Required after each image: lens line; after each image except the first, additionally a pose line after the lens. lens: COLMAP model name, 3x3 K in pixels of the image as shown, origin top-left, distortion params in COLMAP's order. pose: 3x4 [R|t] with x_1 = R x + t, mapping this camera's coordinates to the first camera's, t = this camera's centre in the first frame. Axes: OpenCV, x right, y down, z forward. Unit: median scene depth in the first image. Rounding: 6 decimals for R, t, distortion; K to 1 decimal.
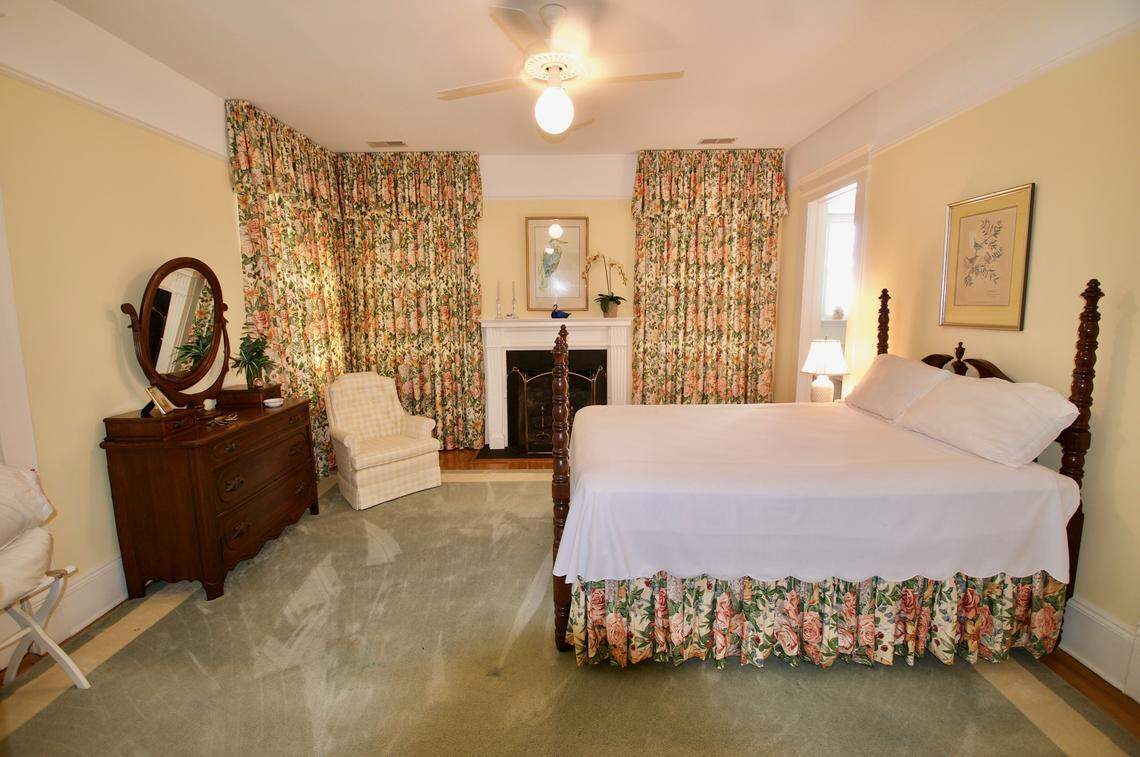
lens RADIAL K [[513.4, 0, 570.0], [0, 513.4, 374.9], [0, 0, 1]] dist [-0.030776, -0.000732]
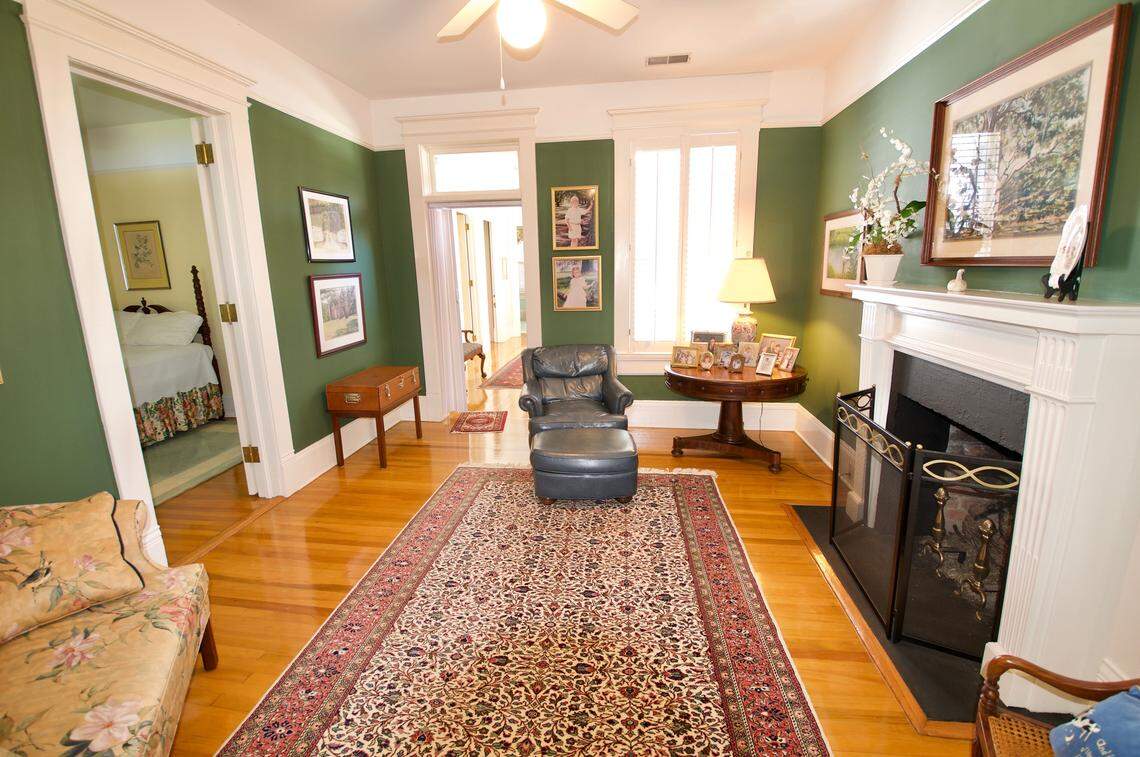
lens RADIAL K [[513.4, 0, 566.6], [0, 513.4, 368.8], [0, 0, 1]] dist [-0.030776, -0.000732]
pose [[0.151877, -0.205399, 0.966822, -1.203259], [0.161282, 0.970209, 0.180783, 0.153800], [-0.975152, 0.128474, 0.180480, -1.210990]]
